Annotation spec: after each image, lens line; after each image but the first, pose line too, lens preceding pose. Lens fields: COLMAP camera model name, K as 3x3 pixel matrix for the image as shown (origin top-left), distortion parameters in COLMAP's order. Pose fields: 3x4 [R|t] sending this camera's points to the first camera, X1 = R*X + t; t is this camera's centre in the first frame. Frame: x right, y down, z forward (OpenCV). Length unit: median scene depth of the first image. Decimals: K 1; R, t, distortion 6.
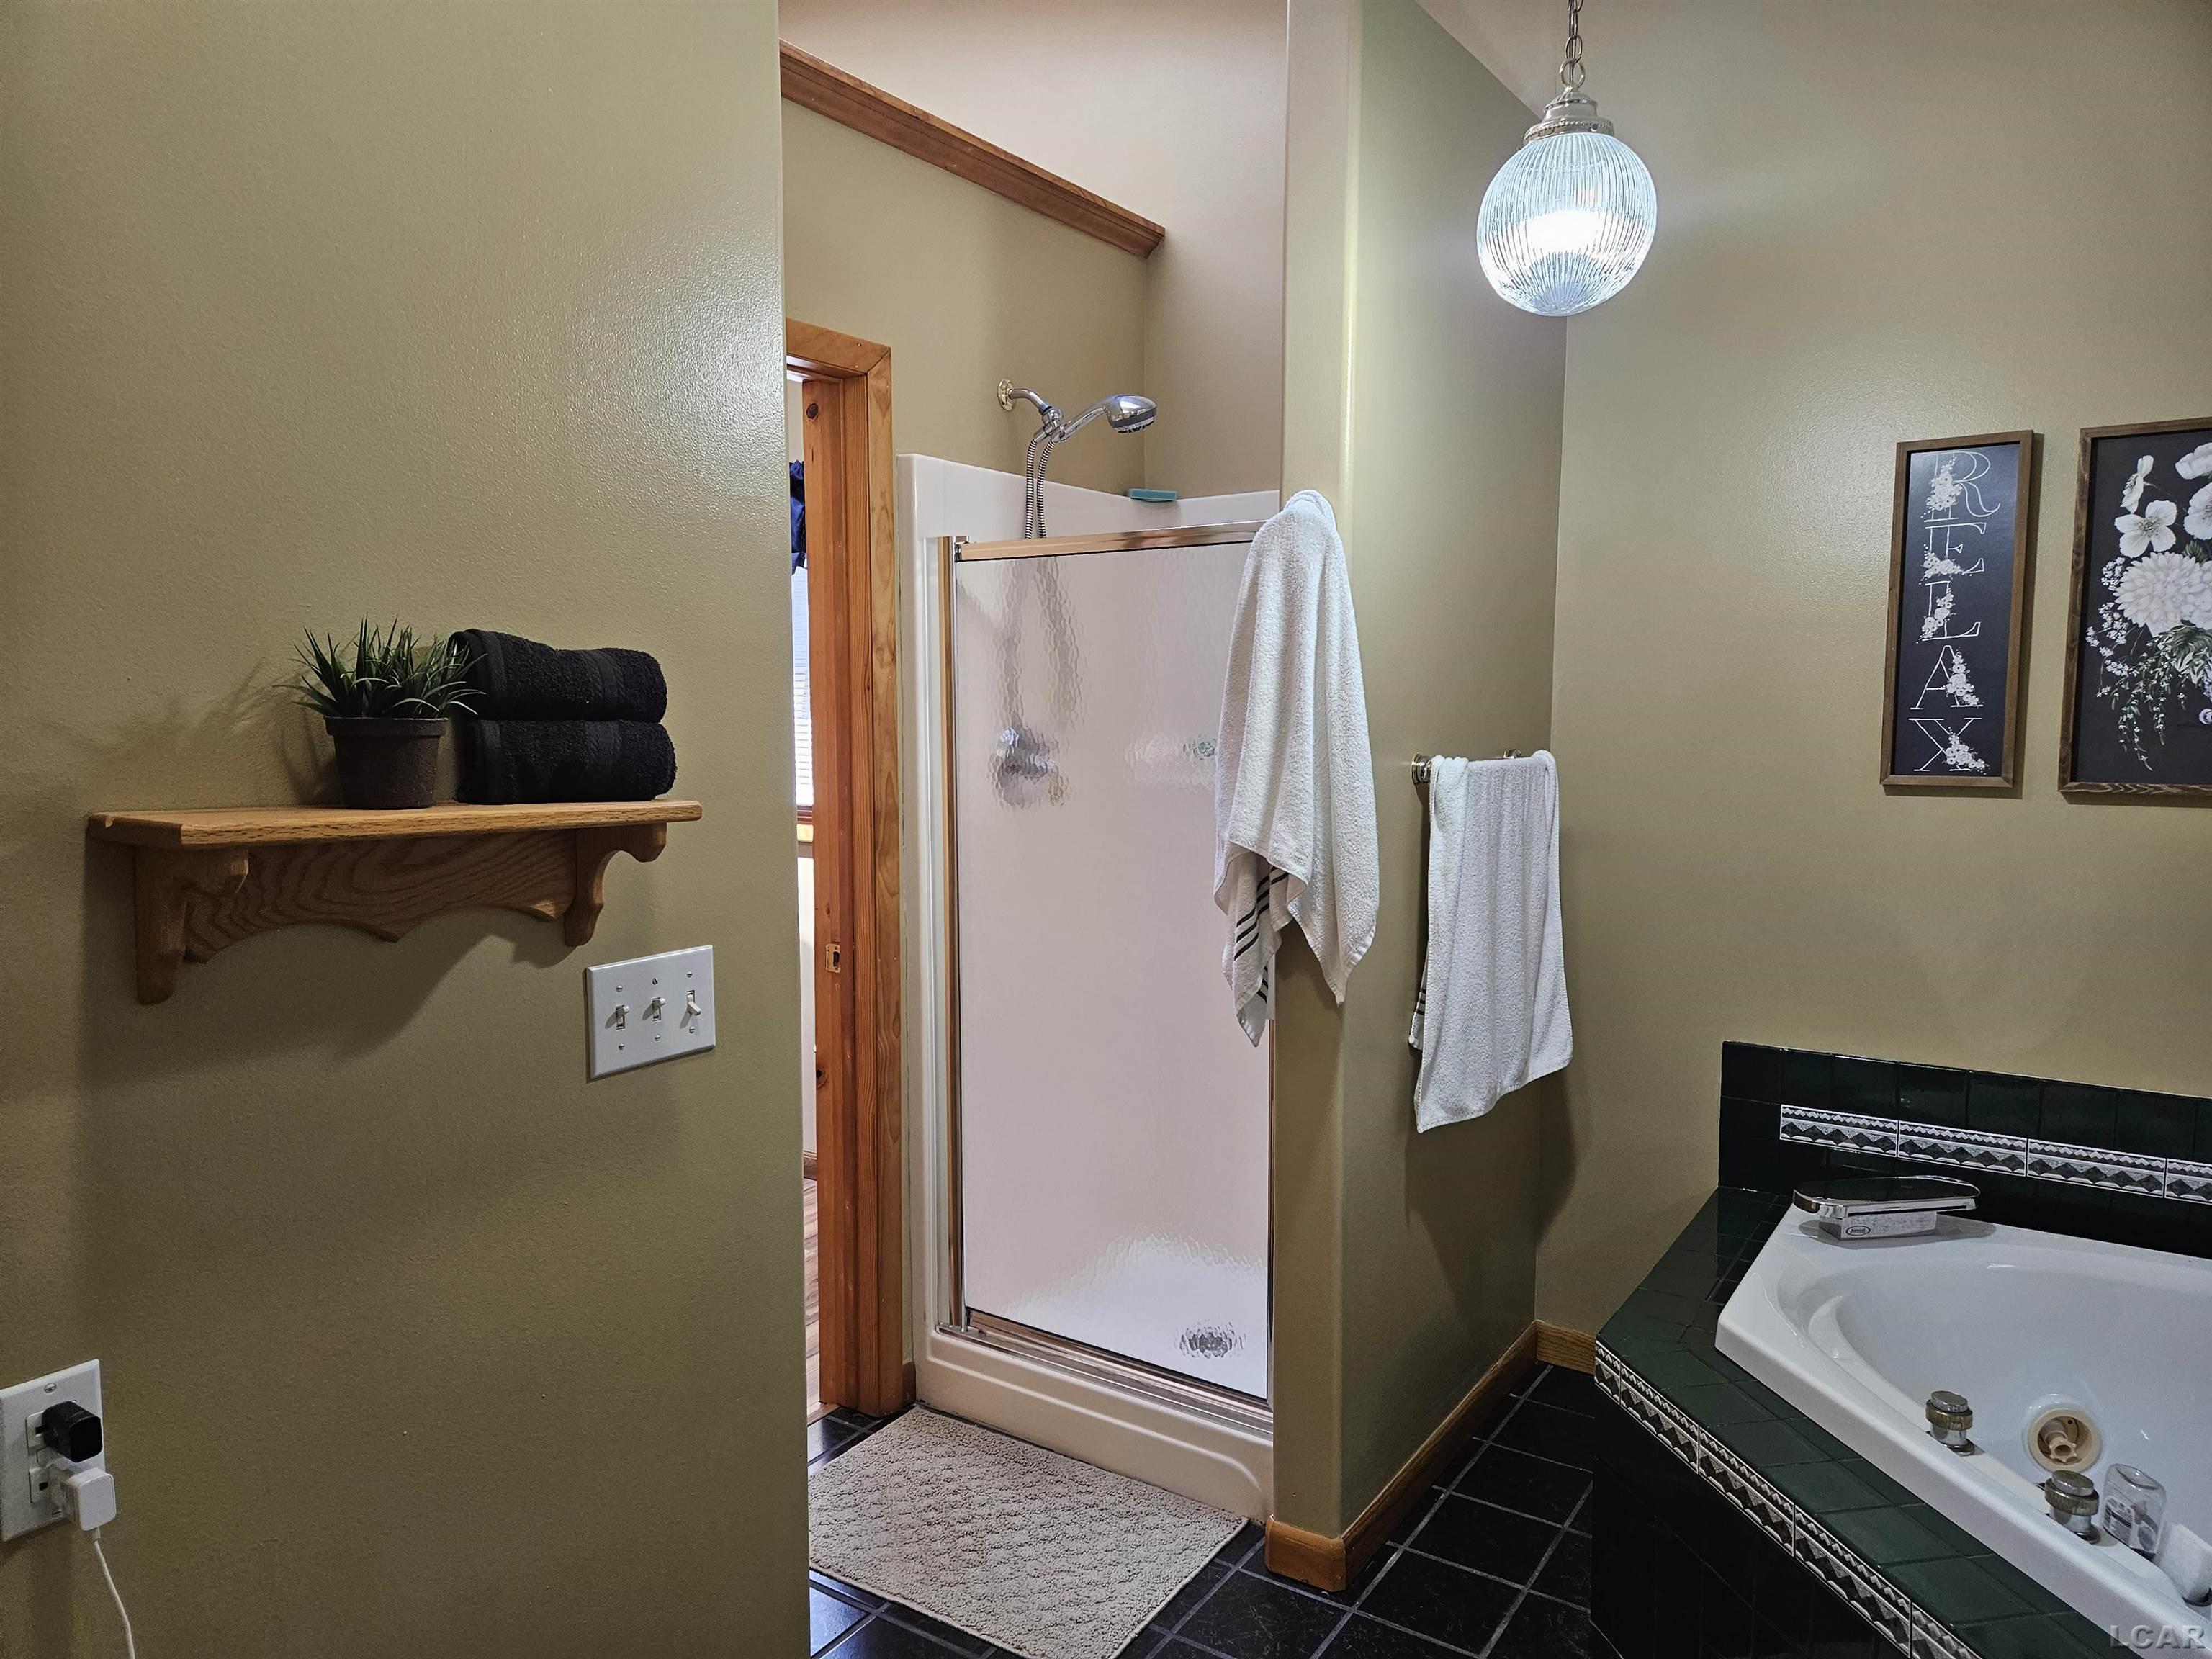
lens RADIAL K [[1469.2, 0, 1105.8], [0, 1469.2, 831.9], [0, 0, 1]] dist [0.067605, -0.054040]
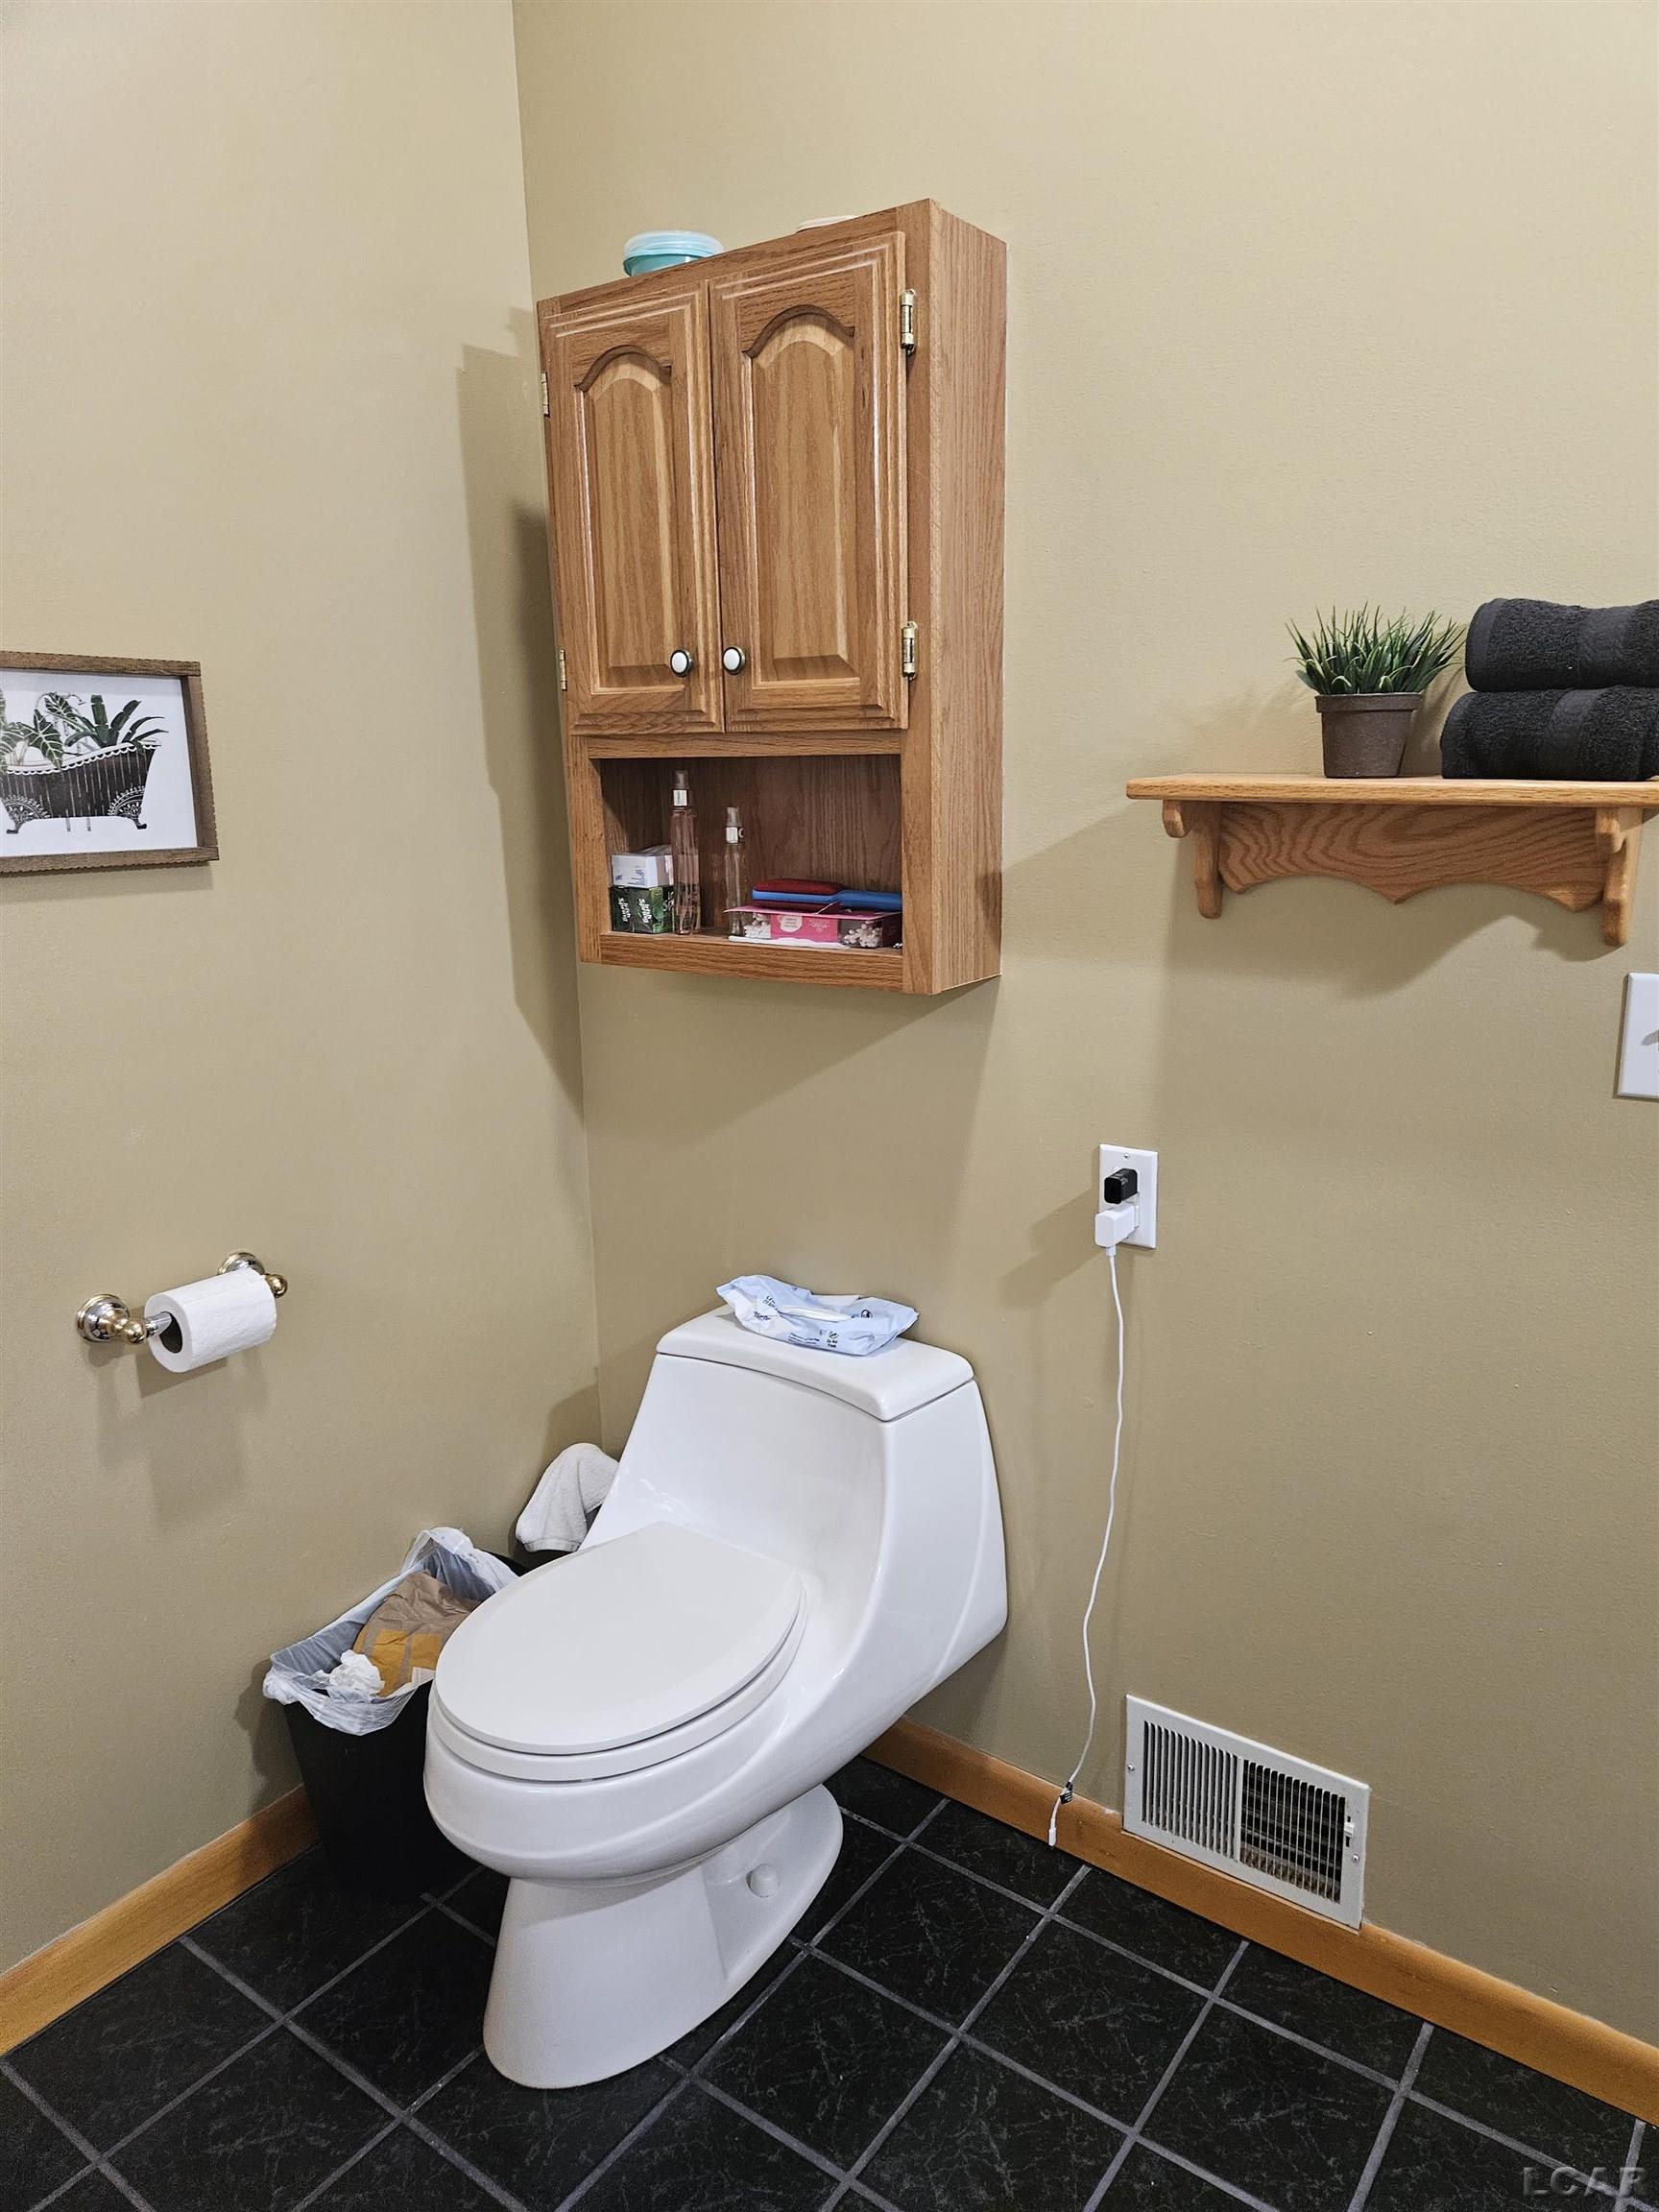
lens RADIAL K [[1469.2, 0, 831.5], [0, 1469.2, 1104.1], [0, 0, 1]] dist [0.067605, -0.054040]
pose [[-0.057936, 0.238219, -0.969482, 0.677140], [-0.057903, 0.968676, 0.241482, -0.025009], [0.996640, 0.070126, -0.042328, 0.668524]]
